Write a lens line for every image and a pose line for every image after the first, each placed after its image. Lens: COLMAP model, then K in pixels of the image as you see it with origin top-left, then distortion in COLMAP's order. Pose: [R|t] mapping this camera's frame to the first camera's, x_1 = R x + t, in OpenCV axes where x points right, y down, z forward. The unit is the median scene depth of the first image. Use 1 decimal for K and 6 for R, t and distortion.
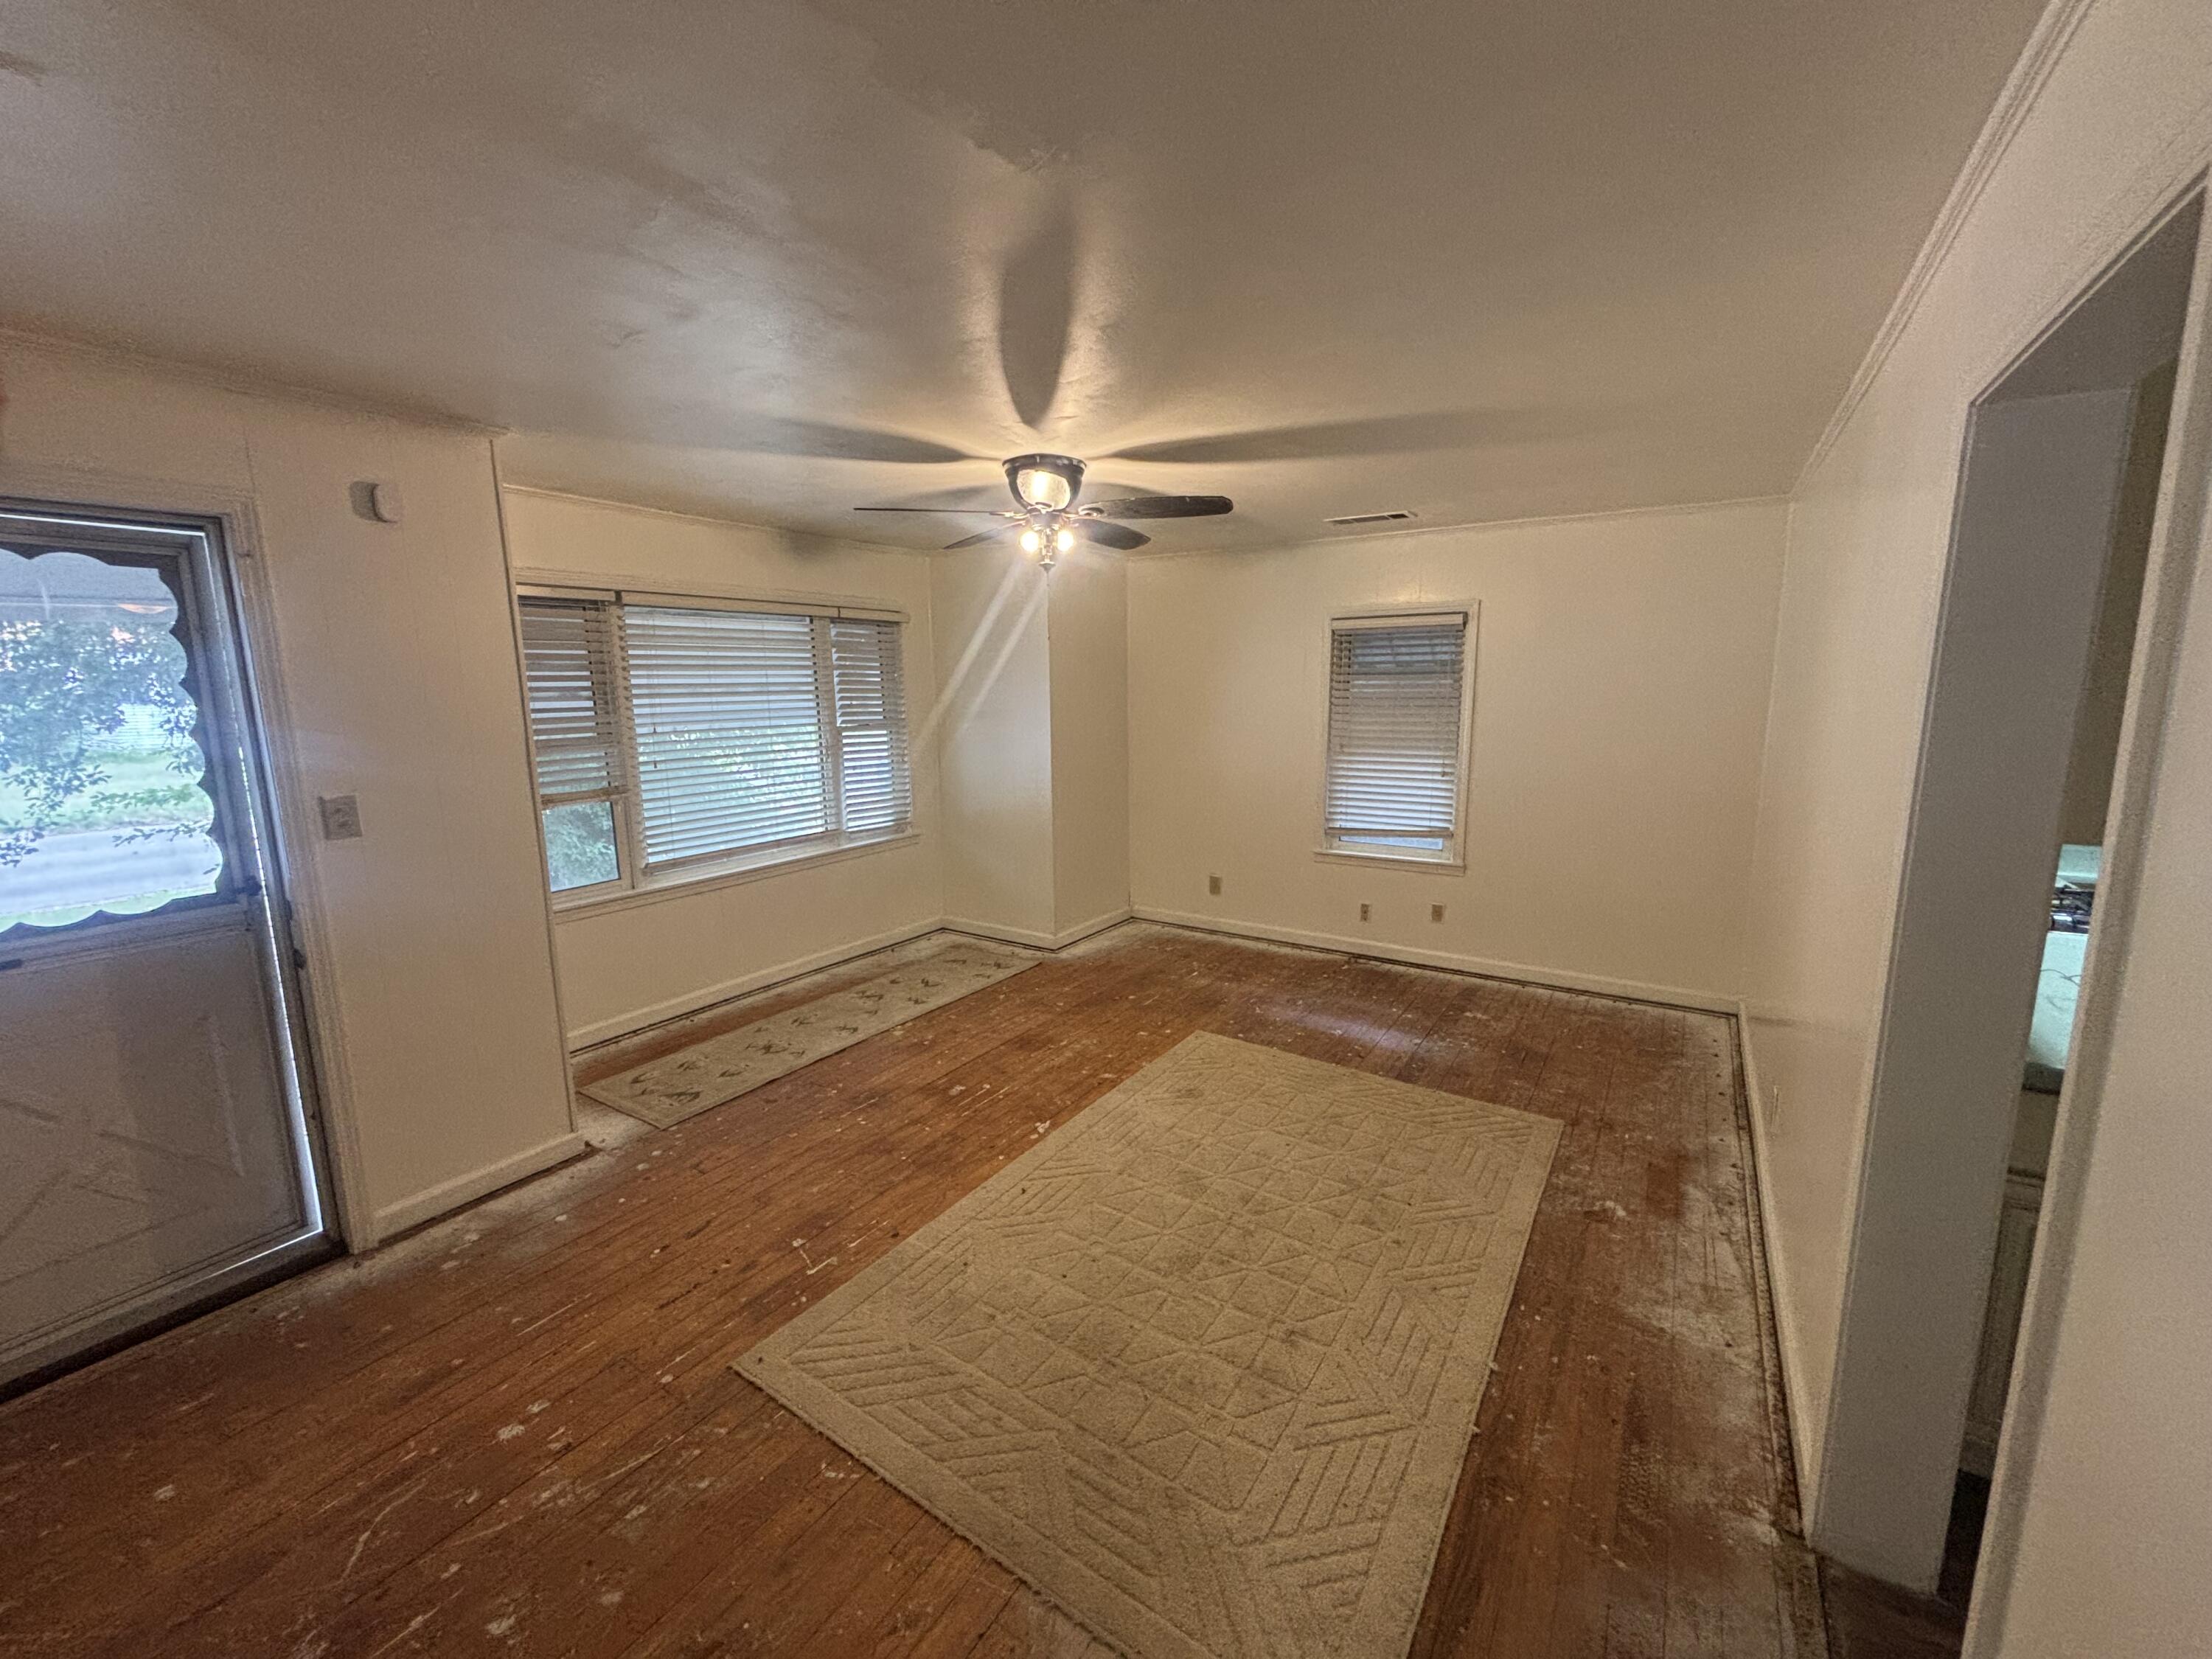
lens RADIAL K [[896.8, 0, 1102.7], [0, 896.8, 830.3], [0, 0, 1]] dist [0.001452, -0.000264]
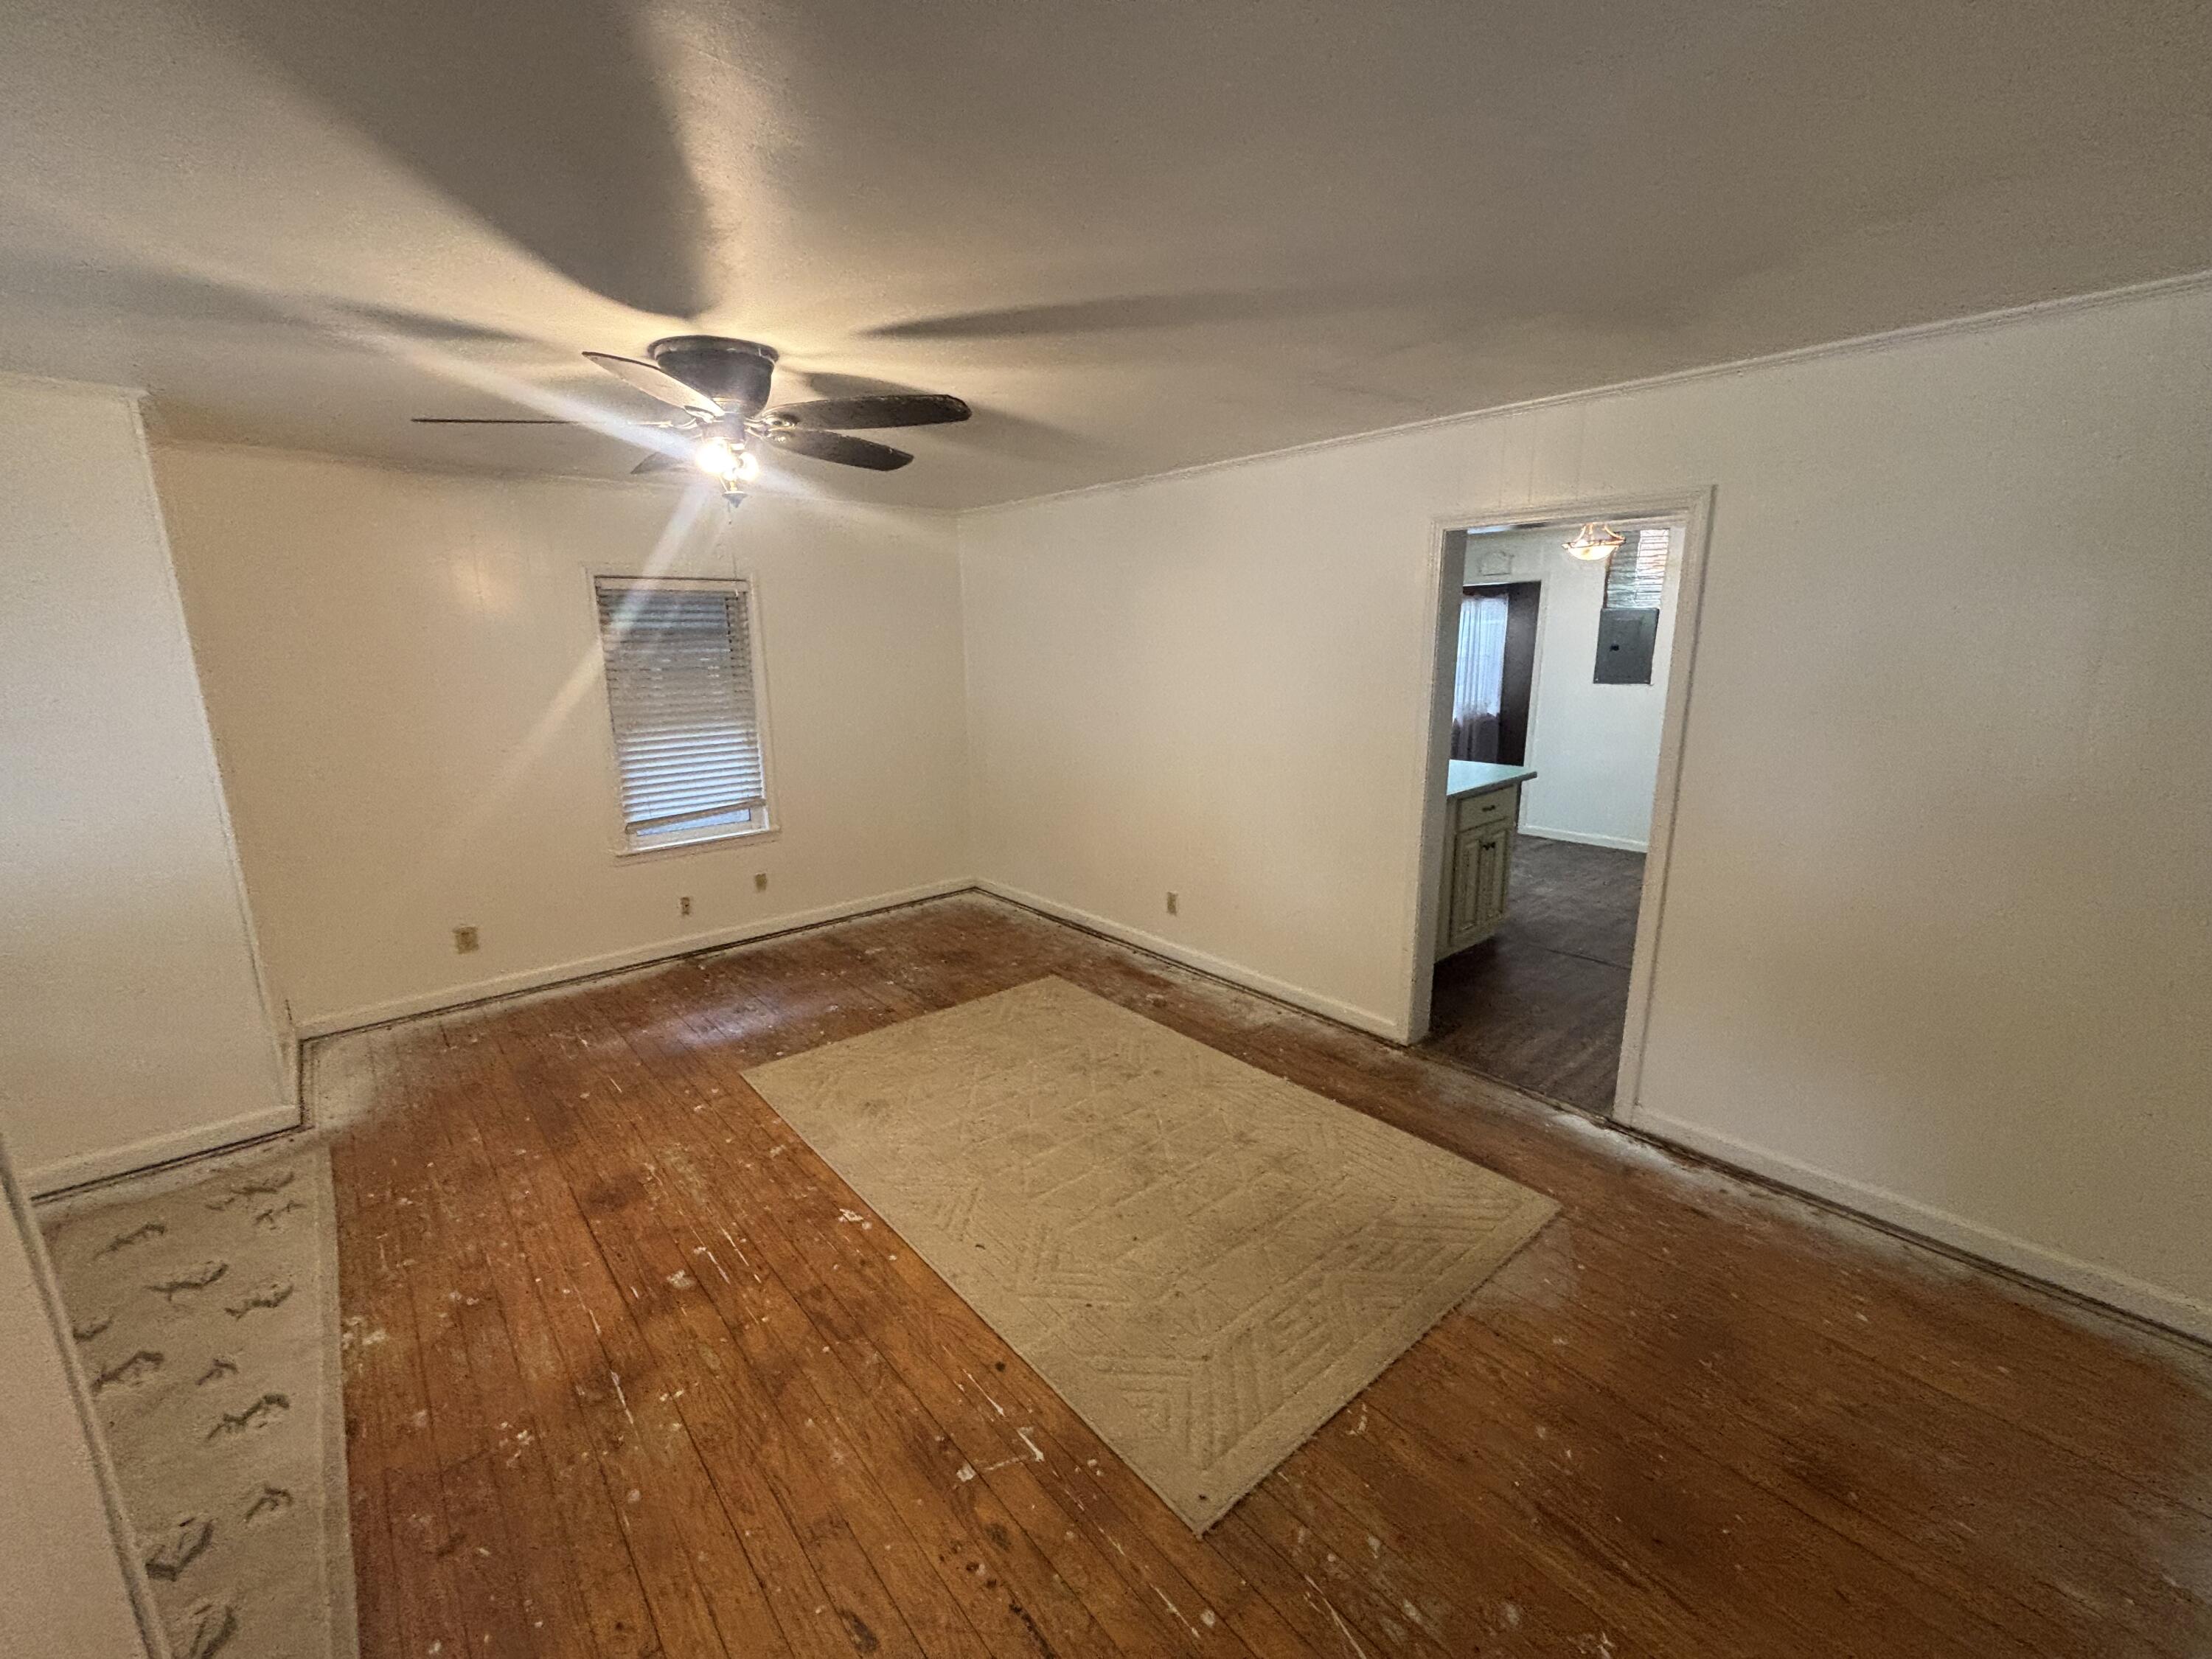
lens RADIAL K [[896.8, 0, 1102.7], [0, 896.8, 830.3], [0, 0, 1]] dist [0.001452, -0.000264]
pose [[0.269638, -0.207266, 0.940391, -0.518193], [0.170729, 0.971380, 0.165143, -0.073435], [-0.947706, 0.116023, 0.297308, 0.382639]]
